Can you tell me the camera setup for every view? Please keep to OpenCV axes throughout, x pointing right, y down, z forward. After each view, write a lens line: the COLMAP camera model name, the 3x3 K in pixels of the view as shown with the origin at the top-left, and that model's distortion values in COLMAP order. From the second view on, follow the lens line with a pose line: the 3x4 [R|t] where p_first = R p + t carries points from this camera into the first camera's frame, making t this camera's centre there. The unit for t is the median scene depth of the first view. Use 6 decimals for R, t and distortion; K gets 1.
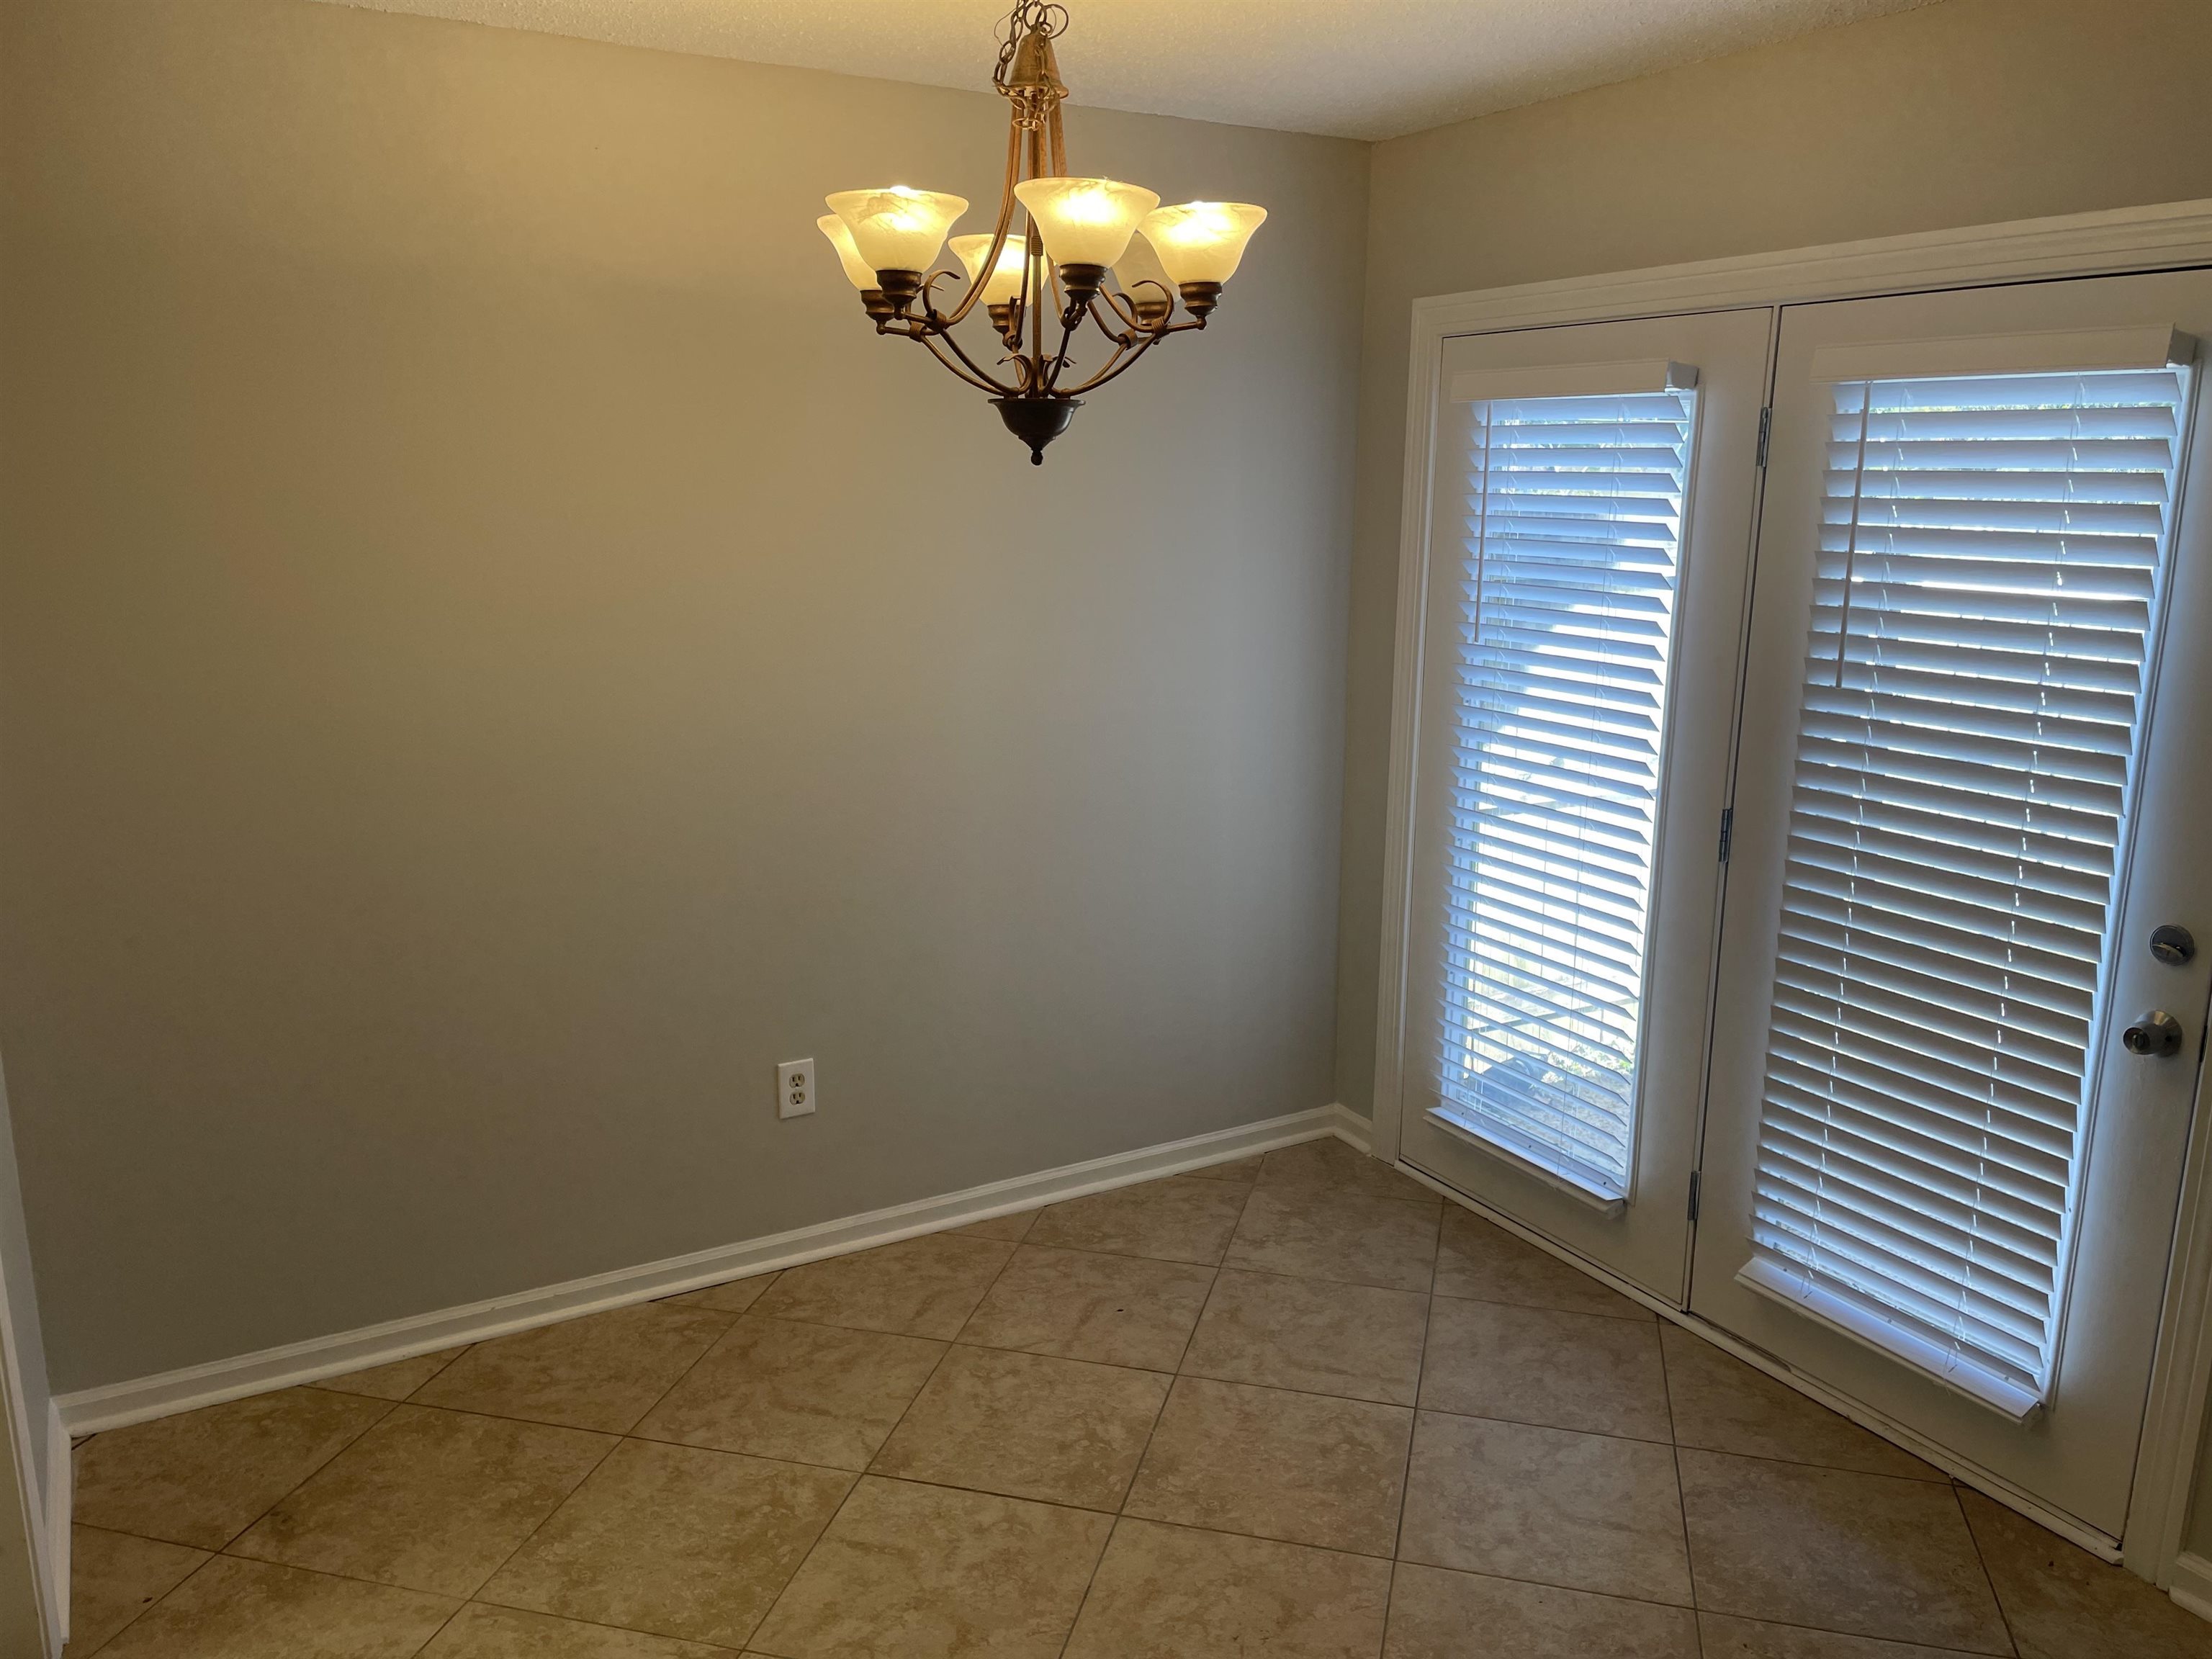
lens RADIAL K [[1679.1, 0, 1112.9], [0, 1679.1, 813.5], [0, 0, 1]] dist [0.090753, -0.113465]
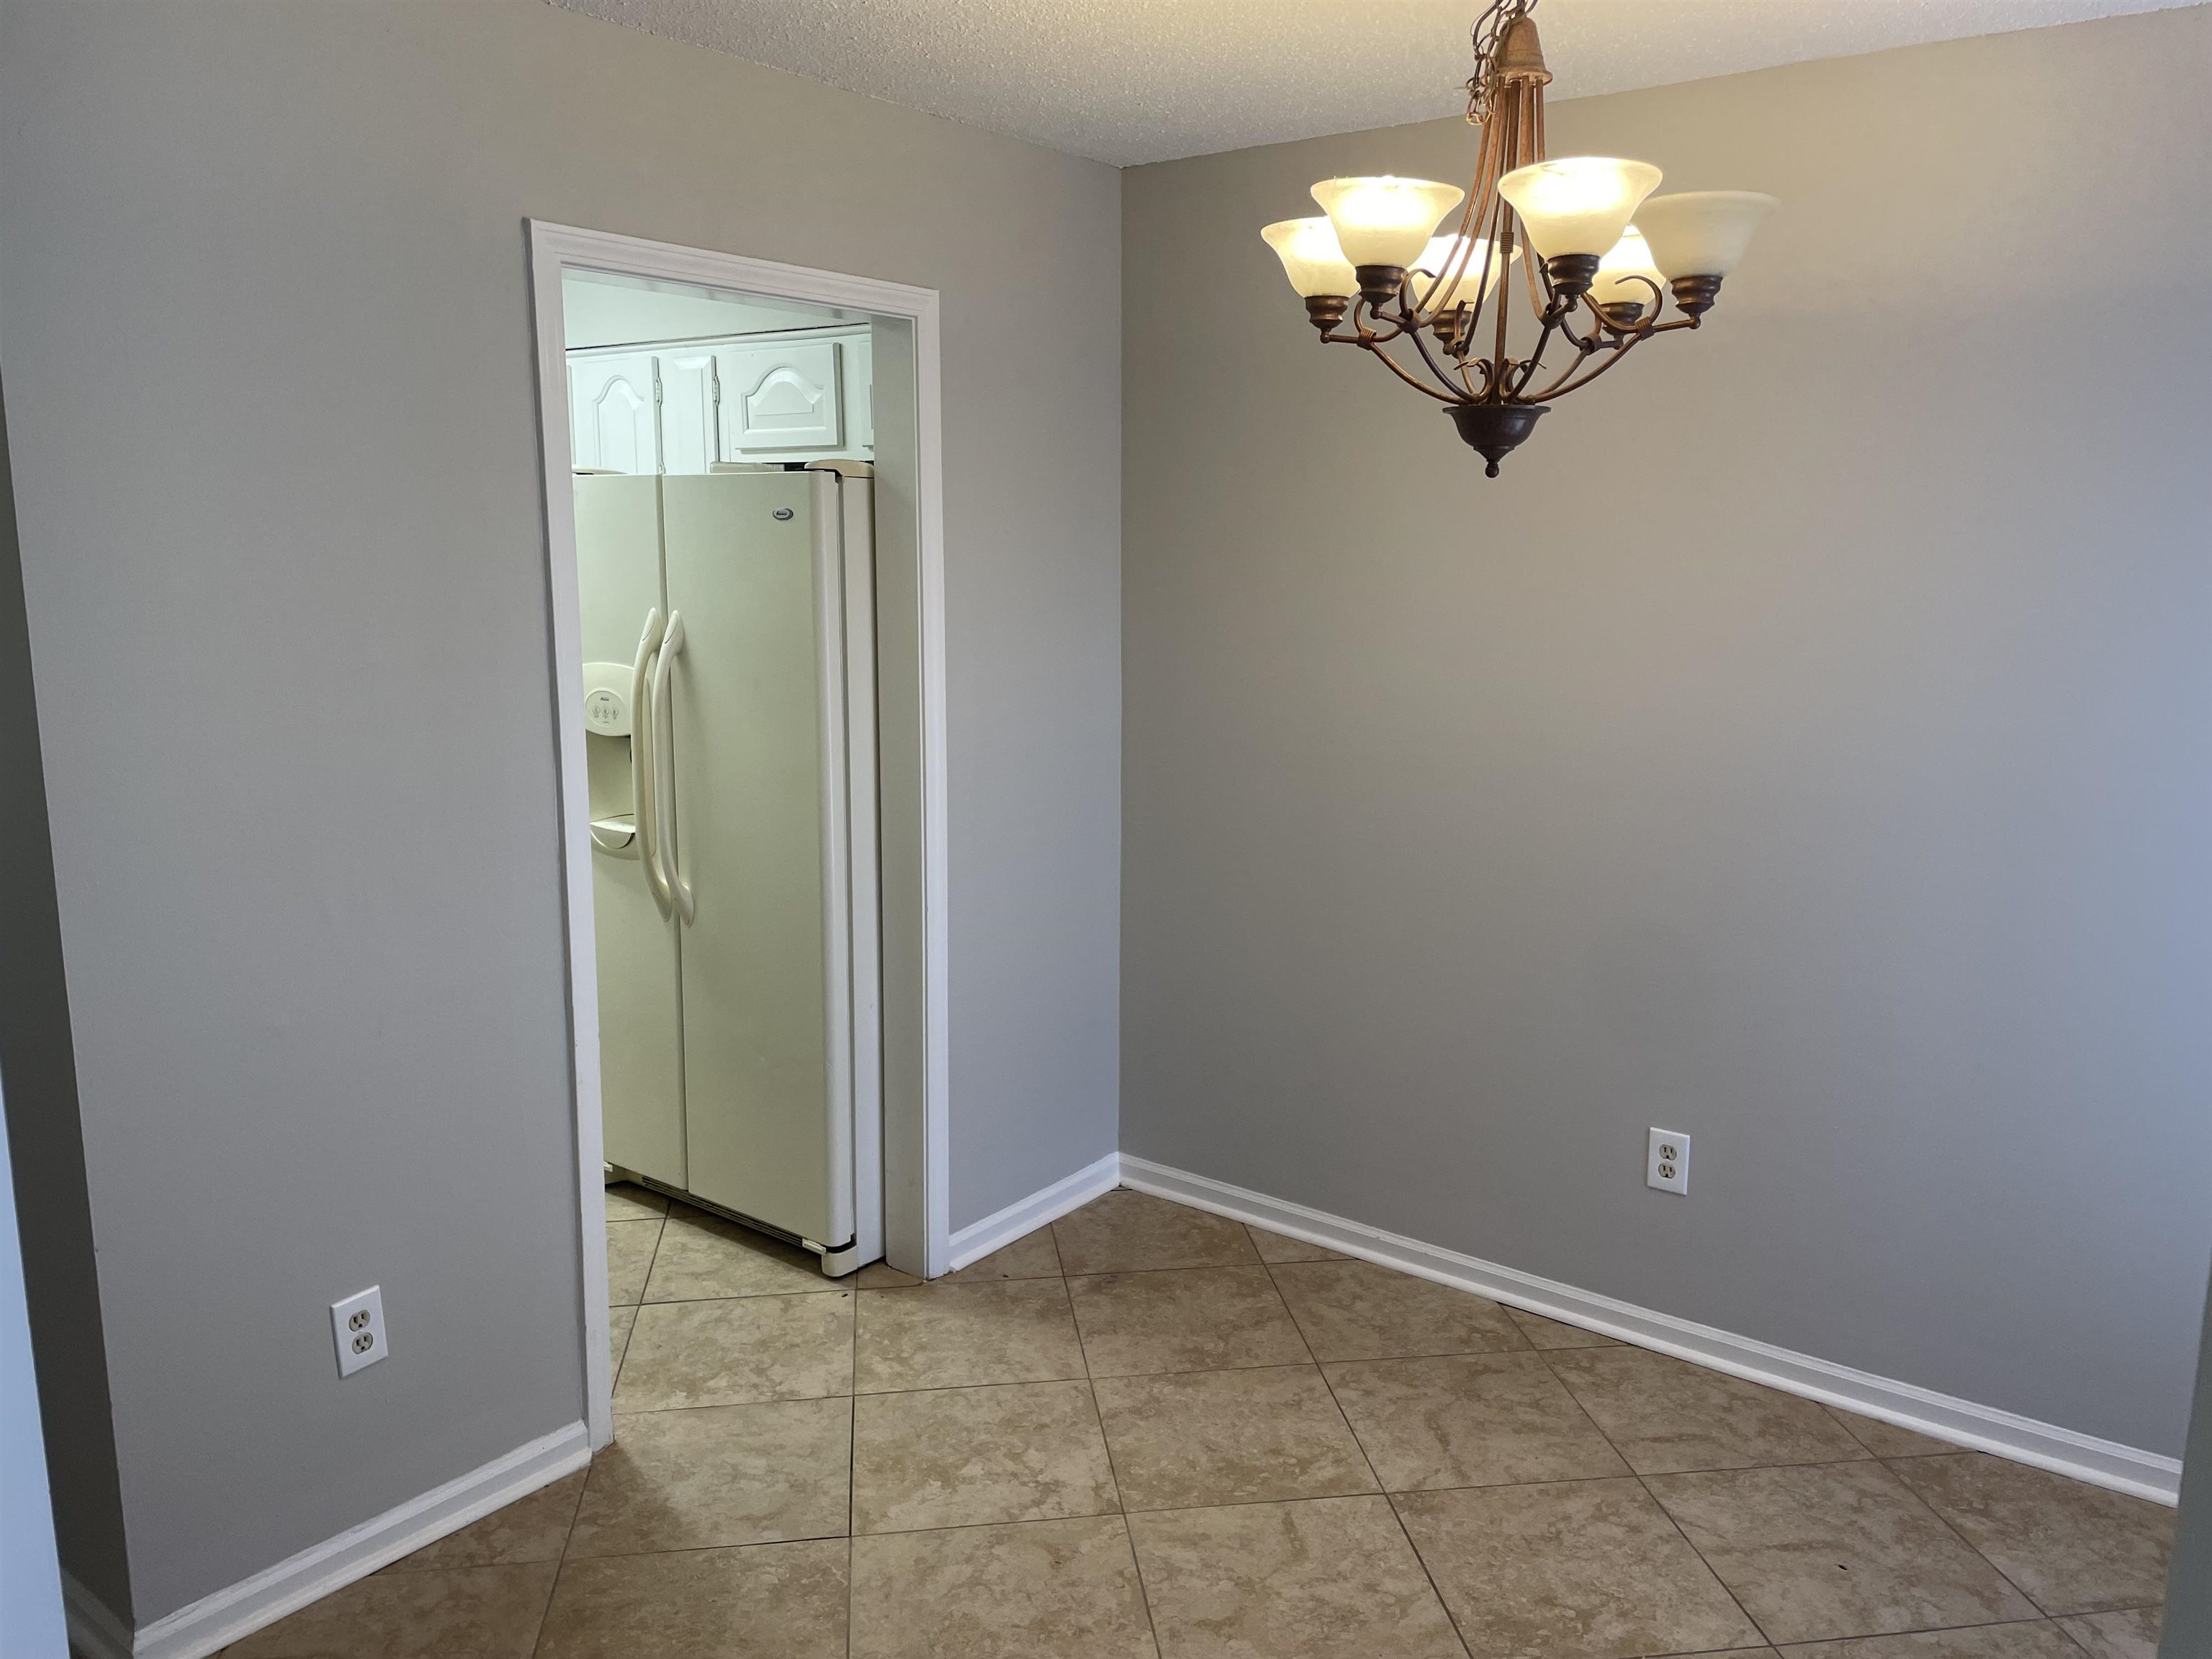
lens RADIAL K [[1679.1, 0, 1112.9], [0, 1679.1, 813.5], [0, 0, 1]] dist [0.090753, -0.113465]
pose [[0.383468, 0.153547, -0.910701, 0.656387], [-0.188565, 0.978327, 0.085550, -0.058830], [0.904099, 0.138920, 0.404111, 0.407811]]
